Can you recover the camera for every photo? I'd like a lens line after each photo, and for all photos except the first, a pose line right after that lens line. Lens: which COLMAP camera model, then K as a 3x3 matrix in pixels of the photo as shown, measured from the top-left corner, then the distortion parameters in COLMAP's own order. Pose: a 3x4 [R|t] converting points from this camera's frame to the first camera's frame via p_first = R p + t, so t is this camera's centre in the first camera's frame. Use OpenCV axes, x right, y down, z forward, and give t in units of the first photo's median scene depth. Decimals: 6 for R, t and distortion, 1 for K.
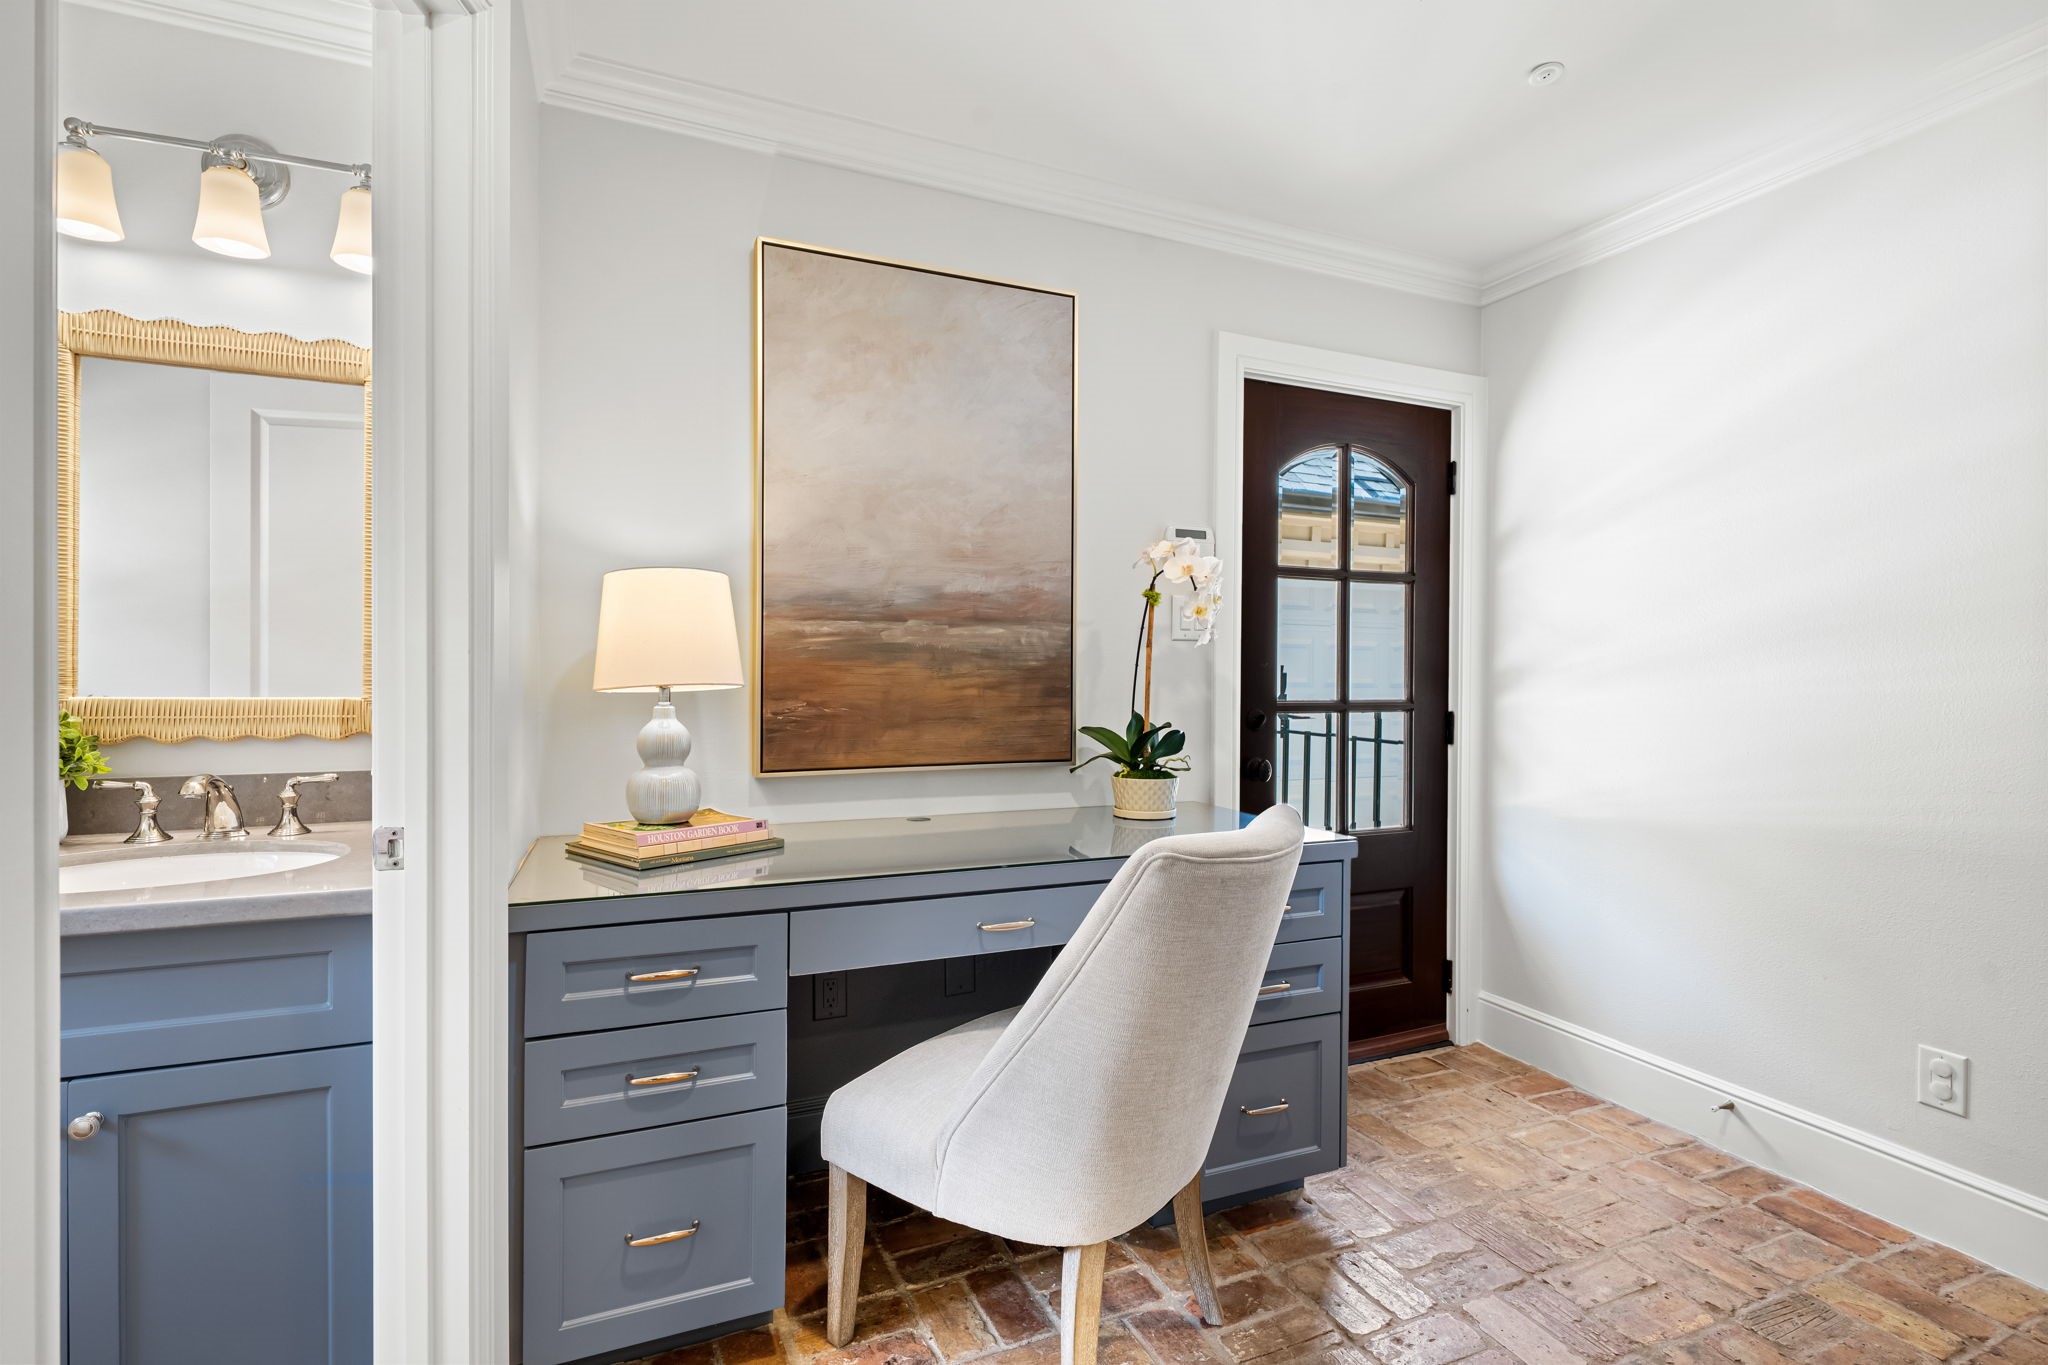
lens RADIAL K [[1010.5, 0, 1025.8], [0, 1010.5, 681.1], [0, 0, 1]] dist [-0.000182, -0.003142]
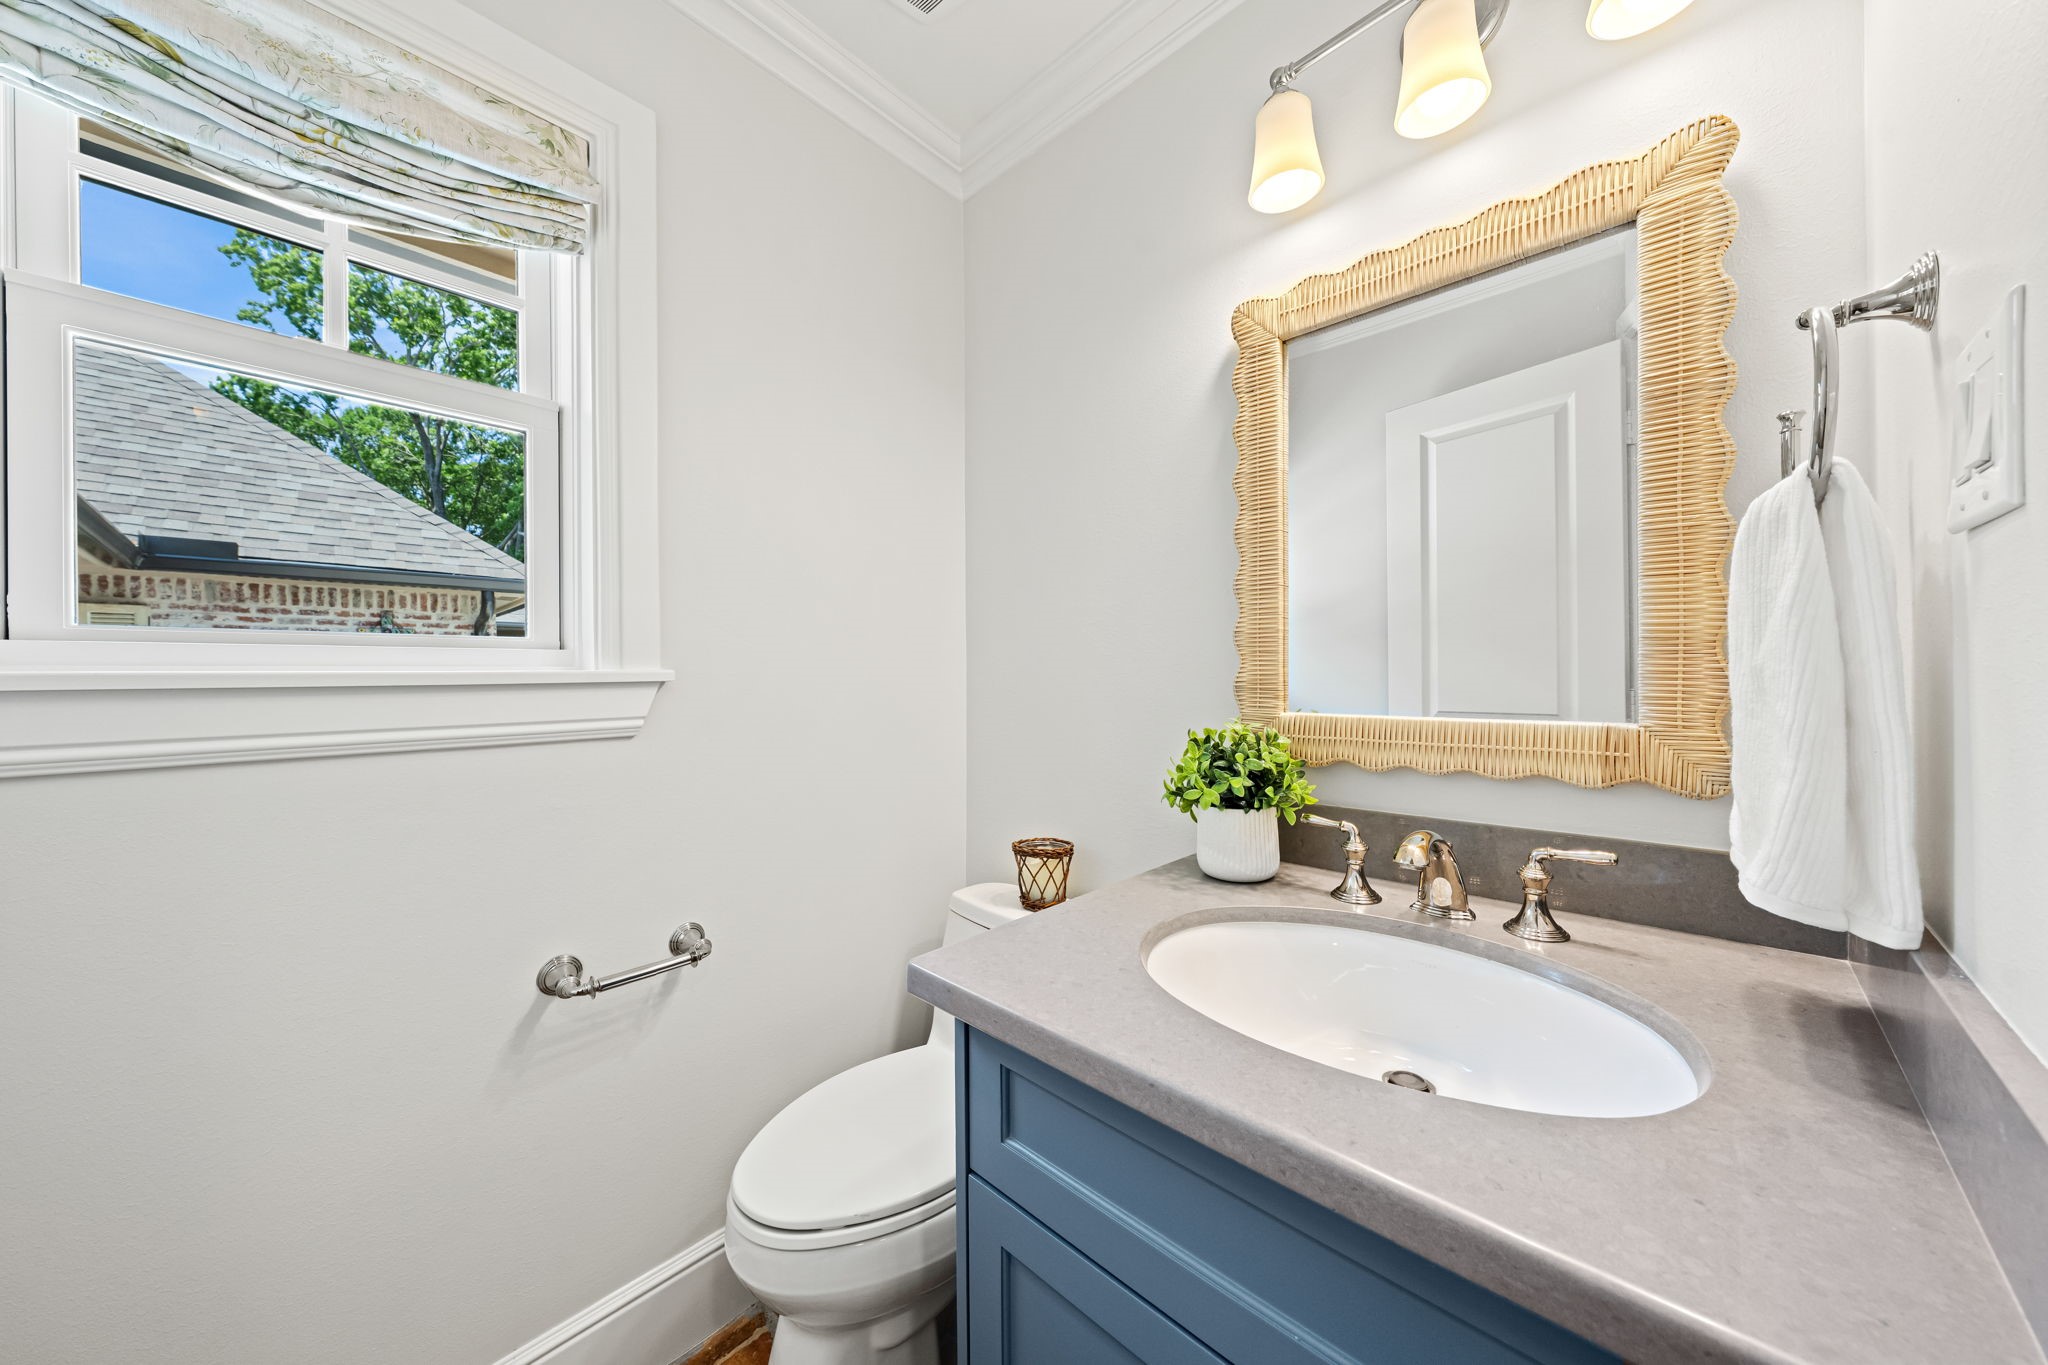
lens RADIAL K [[840.1, 0, 1021.2], [0, 840.1, 681.9], [0, 0, 1]] dist [0.000312, -0.000101]
pose [[0.473583, -0.009382, -0.880699, -0.389497], [0.005013, 0.999956, -0.007957, -0.007567], [0.880735, -0.000647, 0.473609, 0.431860]]
